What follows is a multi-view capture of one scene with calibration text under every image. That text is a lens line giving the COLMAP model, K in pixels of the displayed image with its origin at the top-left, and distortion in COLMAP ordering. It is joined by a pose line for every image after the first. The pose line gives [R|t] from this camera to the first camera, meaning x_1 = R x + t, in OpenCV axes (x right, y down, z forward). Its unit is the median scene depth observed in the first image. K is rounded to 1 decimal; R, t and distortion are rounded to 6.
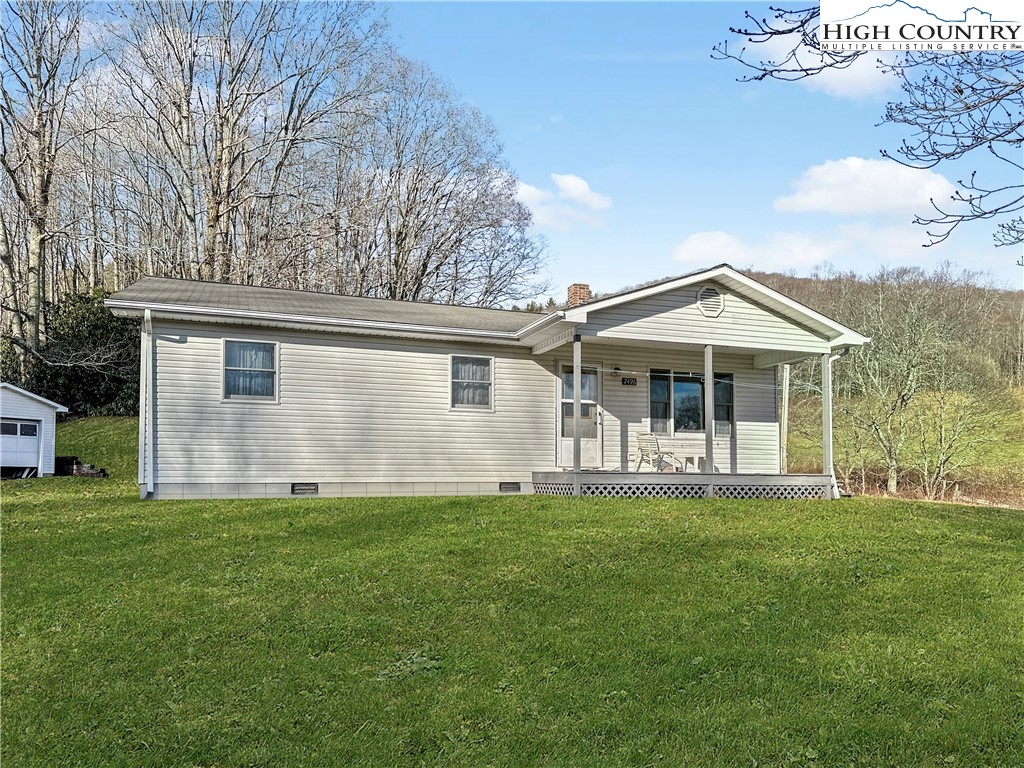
lens RADIAL K [[647.7, 0, 472.1], [0, 647.7, 384.7], [0, 0, 1]] dist [-0.001567, -0.000398]
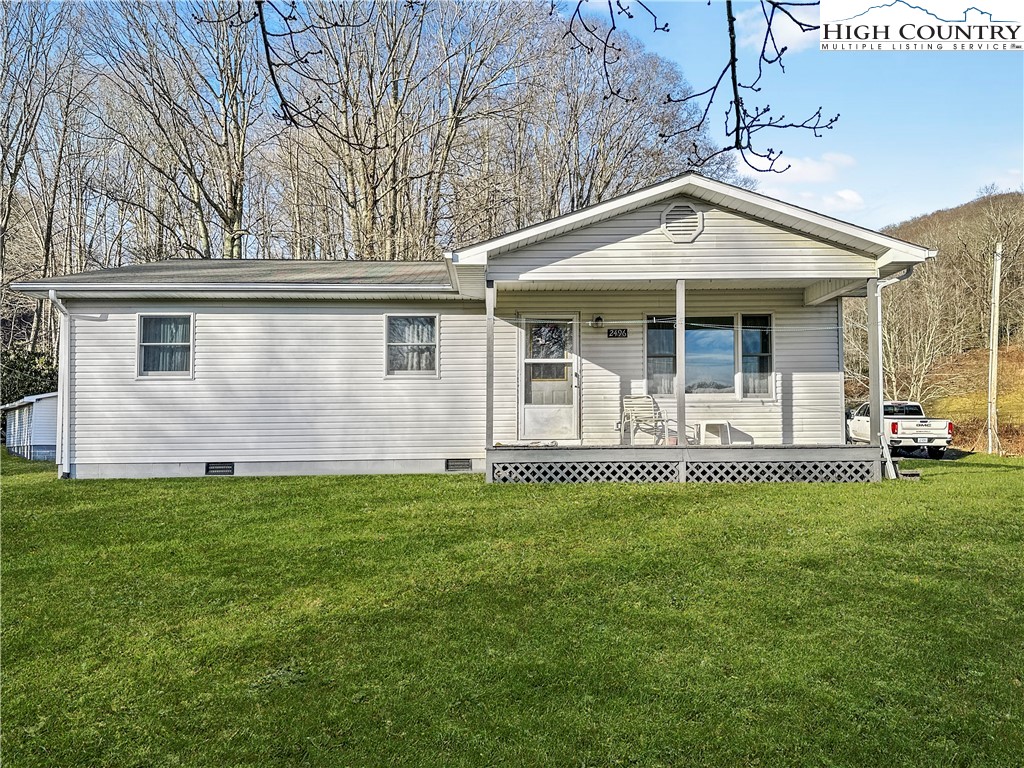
lens RADIAL K [[701.5, 0, 513.0], [0, 701.5, 349.4], [0, 0, 1]] dist [0.051331, -0.082921]
pose [[0.952624, -0.053023, -0.299494, 0.413122], [0.051388, 0.998590, -0.013338, 0.021885], [0.299779, -0.002685, 0.954005, 0.140873]]
